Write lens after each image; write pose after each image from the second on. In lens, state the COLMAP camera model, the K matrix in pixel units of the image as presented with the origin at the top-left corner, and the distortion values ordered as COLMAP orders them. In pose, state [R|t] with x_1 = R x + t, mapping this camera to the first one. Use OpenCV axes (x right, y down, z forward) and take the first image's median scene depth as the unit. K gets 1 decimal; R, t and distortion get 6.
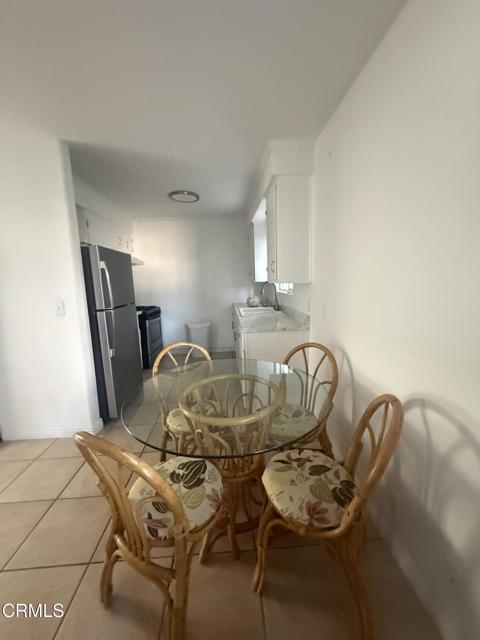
lens RADIAL K [[260.1, 0, 240.0], [0, 260.1, 320.0], [0, 0, 1]] dist [-0.000063, -0.000035]
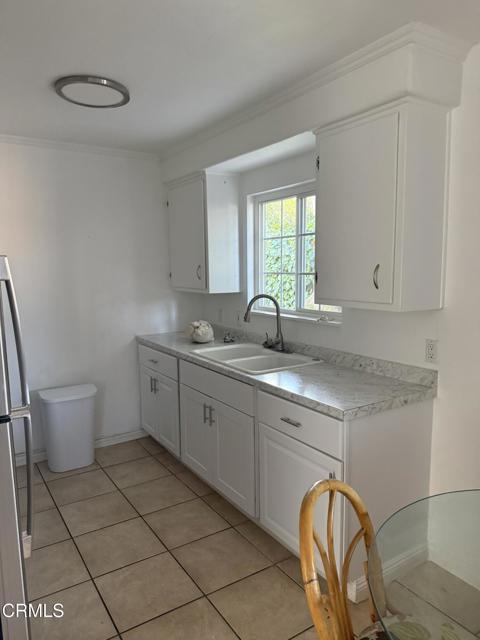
lens RADIAL K [[456.2, 0, 243.2], [0, 456.2, 329.7], [0, 0, 1]] dist [-0.006293, -0.005391]
pose [[0.864619, -0.048065, 0.500125, -0.407331], [0.060959, 0.998095, -0.009464, -0.087256], [-0.498717, 0.038670, 0.865902, 0.303742]]
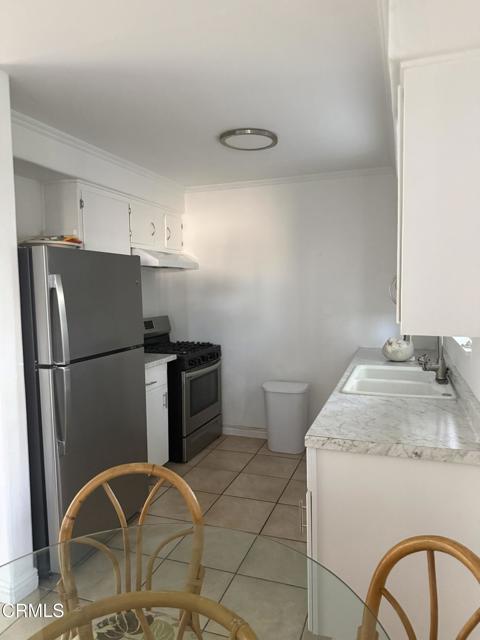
lens RADIAL K [[456.2, 0, 243.2], [0, 456.2, 329.7], [0, 0, 1]] dist [-0.006293, -0.005391]
pose [[0.926406, 0.055306, -0.372442, 0.133803], [-0.073095, 0.996752, -0.033803, -0.081633], [0.369362, 0.058539, 0.927440, 0.213275]]
